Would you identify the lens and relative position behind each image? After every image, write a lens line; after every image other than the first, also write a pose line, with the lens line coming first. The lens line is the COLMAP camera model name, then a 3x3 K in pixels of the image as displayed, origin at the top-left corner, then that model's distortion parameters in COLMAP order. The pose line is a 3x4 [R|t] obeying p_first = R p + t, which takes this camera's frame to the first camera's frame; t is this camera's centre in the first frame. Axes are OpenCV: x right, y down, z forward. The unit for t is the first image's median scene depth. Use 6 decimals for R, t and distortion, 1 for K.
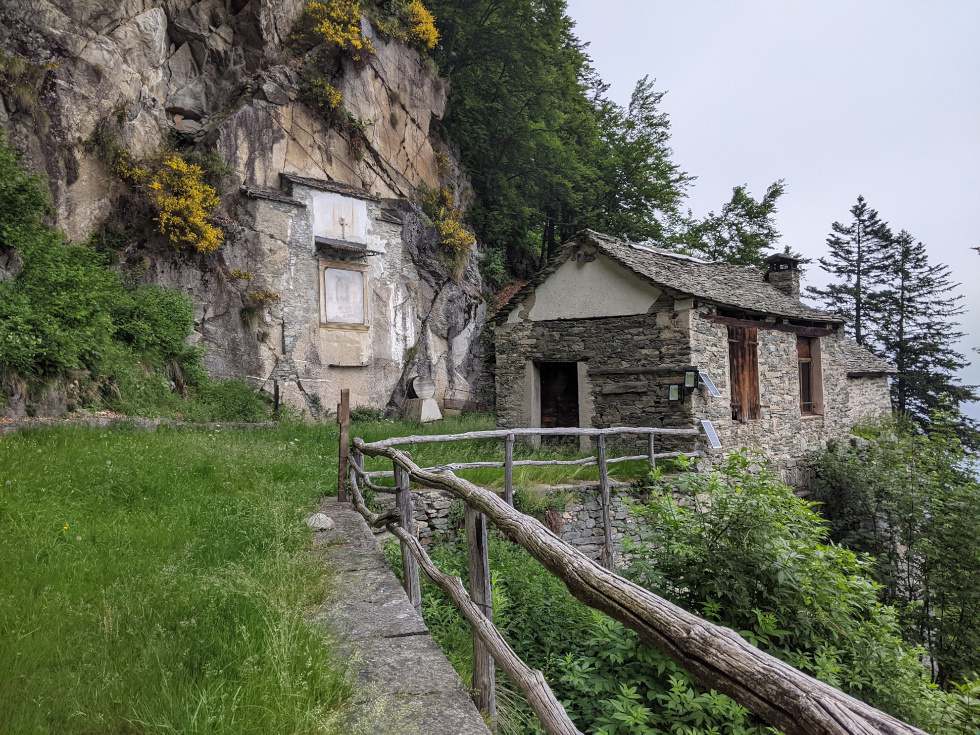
lens RADIAL K [[785.3, 0, 490.0], [0, 785.3, 367.5], [0, 0, 1]] dist [0.000854, -0.004650]
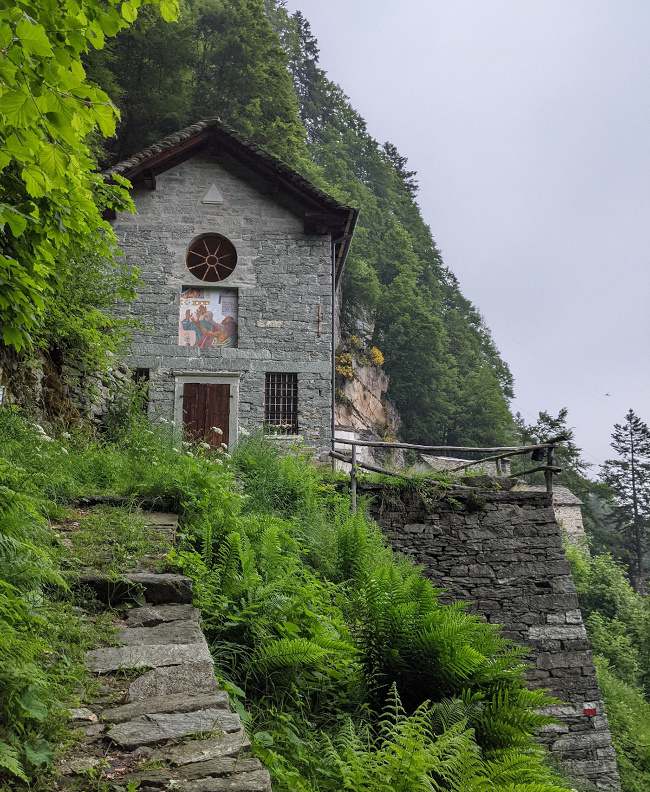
lens RADIAL K [[785.8, 0, 325.0], [0, 785.8, 396.0], [0, 0, 1]] dist [-0.001754, -0.002518]
pose [[0.984195, -0.017999, -0.176170, 0.190626], [-0.011077, 0.986616, -0.162682, 0.079366], [0.176740, 0.162062, 0.970824, -1.432232]]
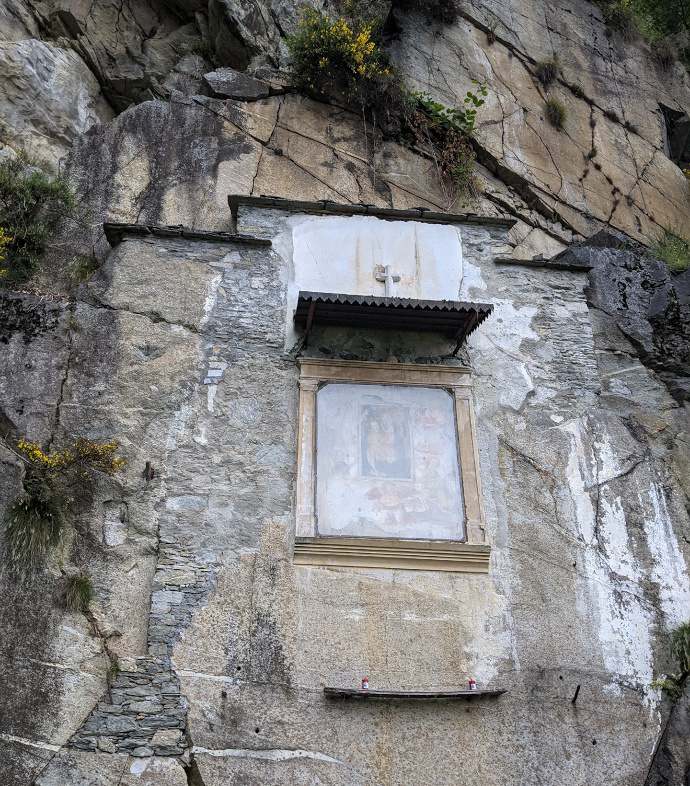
lens RADIAL K [[780.4, 0, 345.0], [0, 780.4, 393.0], [0, 0, 1]] dist [0.018076, -0.018788]
pose [[0.775179, -0.300450, -0.555722, -0.017628], [0.004596, 0.882326, -0.470617, 0.030104], [0.631725, 0.362258, 0.685341, 0.718843]]
